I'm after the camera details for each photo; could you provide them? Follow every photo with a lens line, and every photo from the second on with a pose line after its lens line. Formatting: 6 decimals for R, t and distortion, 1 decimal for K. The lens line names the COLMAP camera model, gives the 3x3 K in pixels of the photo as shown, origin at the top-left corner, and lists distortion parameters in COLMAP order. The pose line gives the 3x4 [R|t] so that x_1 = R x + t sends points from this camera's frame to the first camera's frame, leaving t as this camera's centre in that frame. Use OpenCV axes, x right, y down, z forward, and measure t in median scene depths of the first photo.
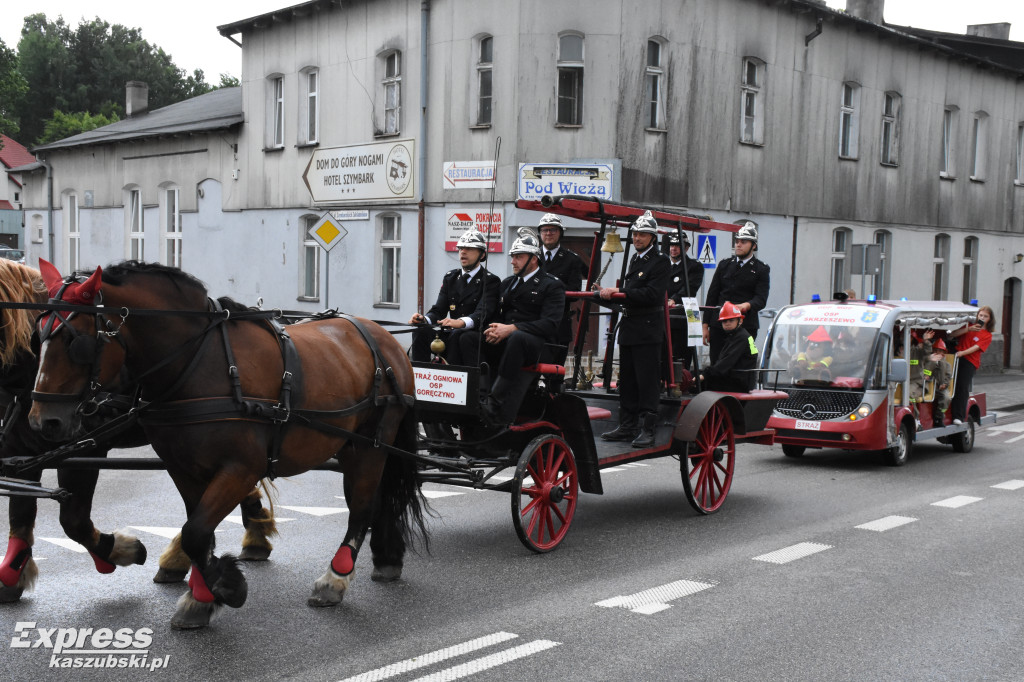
lens RADIAL K [[1455.5, 0, 512.0], [0, 1455.5, 341.0], [0, 0, 1]] dist [0.142923, 0.494661]
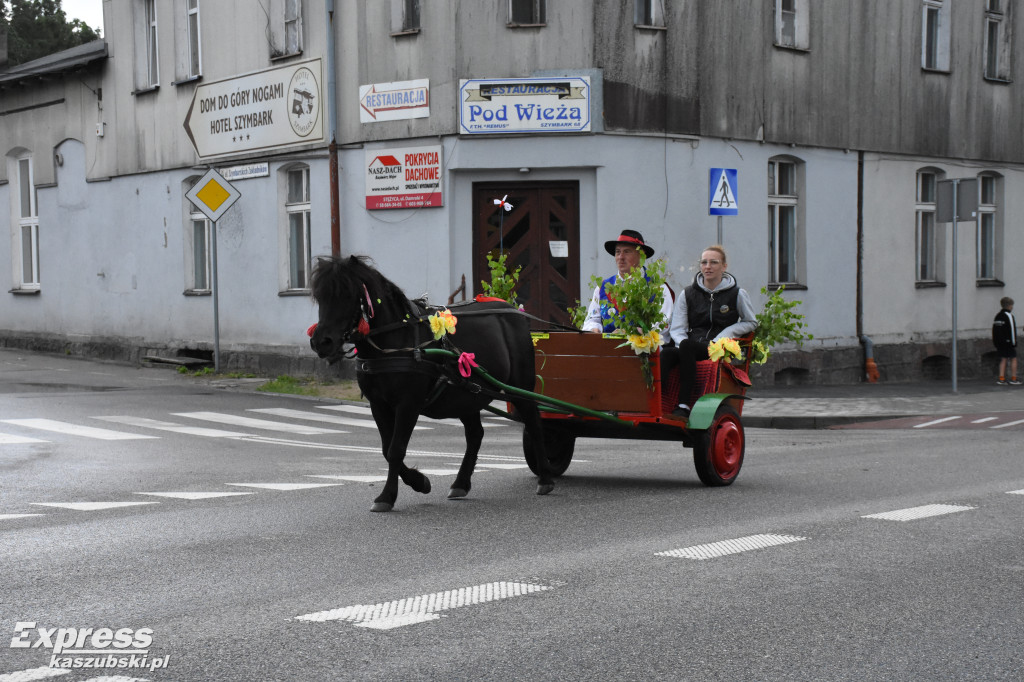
lens RADIAL K [[1818.5, 0, 512.0], [0, 1818.5, 341.0], [0, 0, 1]] dist [0.312338, 0.729101]
pose [[0.999051, -0.033987, -0.027231, 0.045394], [0.033233, 0.999064, -0.027697, 0.028655], [0.028147, 0.026766, 0.999245, 0.093631]]
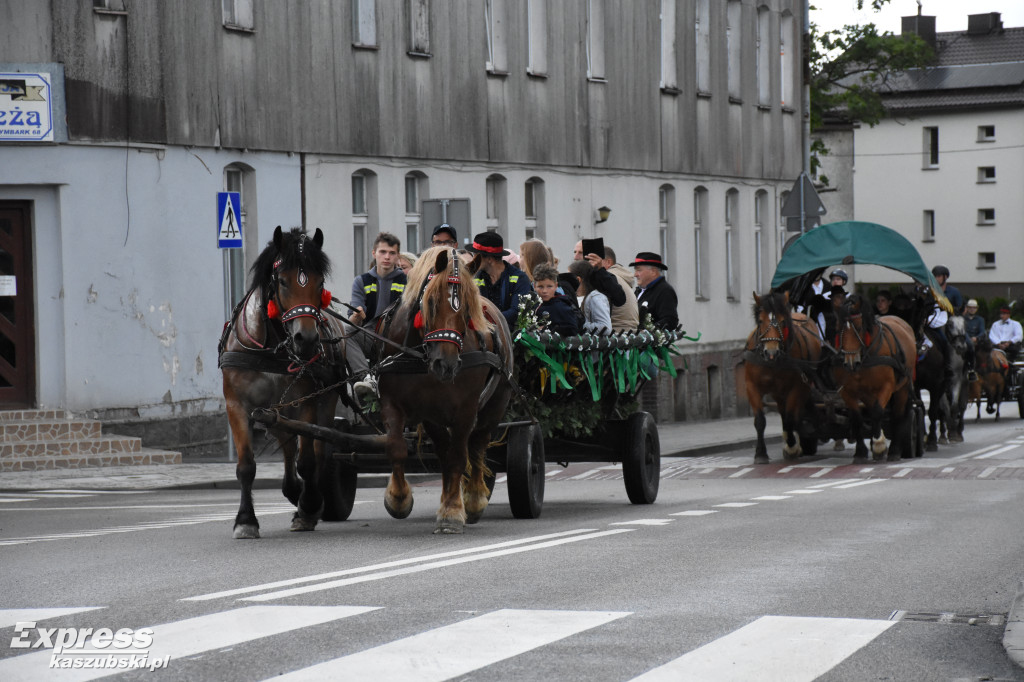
lens RADIAL K [[4326.3, 0, 514.8], [0, 4326.3, 357.6], [0, 0, 1]] dist [1.816953, 6.423727]
pose [[0.930508, -0.052831, 0.362442, -0.359614], [0.063429, 0.997835, -0.017393, 0.029840], [-0.360739, 0.039174, 0.931844, -0.625418]]
